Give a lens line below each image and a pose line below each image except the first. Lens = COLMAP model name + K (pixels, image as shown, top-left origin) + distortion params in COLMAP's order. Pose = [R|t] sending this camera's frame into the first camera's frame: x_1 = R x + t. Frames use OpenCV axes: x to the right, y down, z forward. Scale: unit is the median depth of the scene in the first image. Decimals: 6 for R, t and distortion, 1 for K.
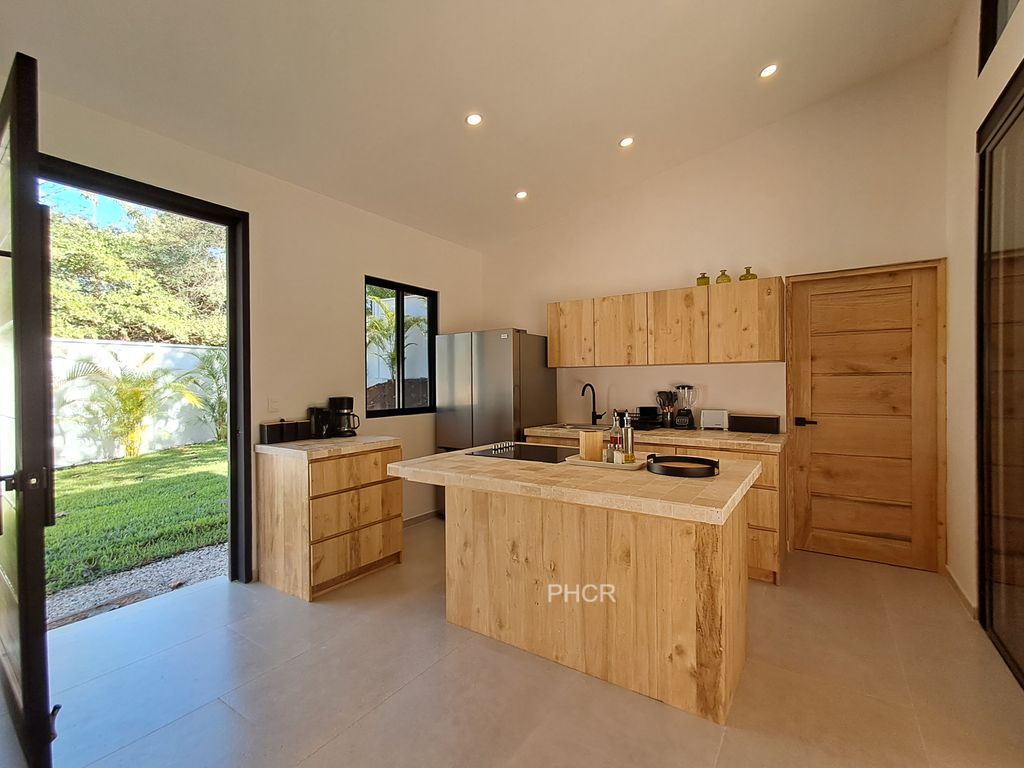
lens RADIAL K [[463.4, 0, 513.1], [0, 463.4, 386.8], [0, 0, 1]] dist [-0.020310, 0.020815]
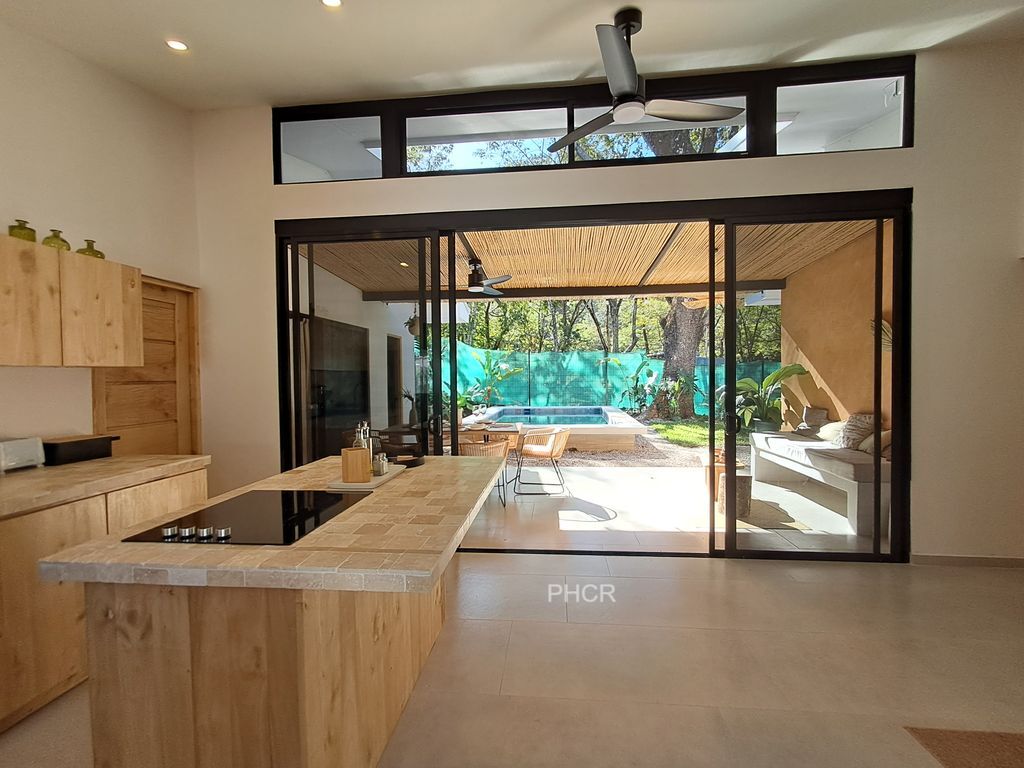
lens RADIAL K [[463.4, 0, 513.1], [0, 463.4, 386.8], [0, 0, 1]] dist [-0.020310, 0.020815]
pose [[-0.473906, -0.009239, 0.880527, -0.482078], [0.020368, 0.999562, 0.021450, -0.023500], [-0.880340, 0.028100, -0.473511, 0.765403]]
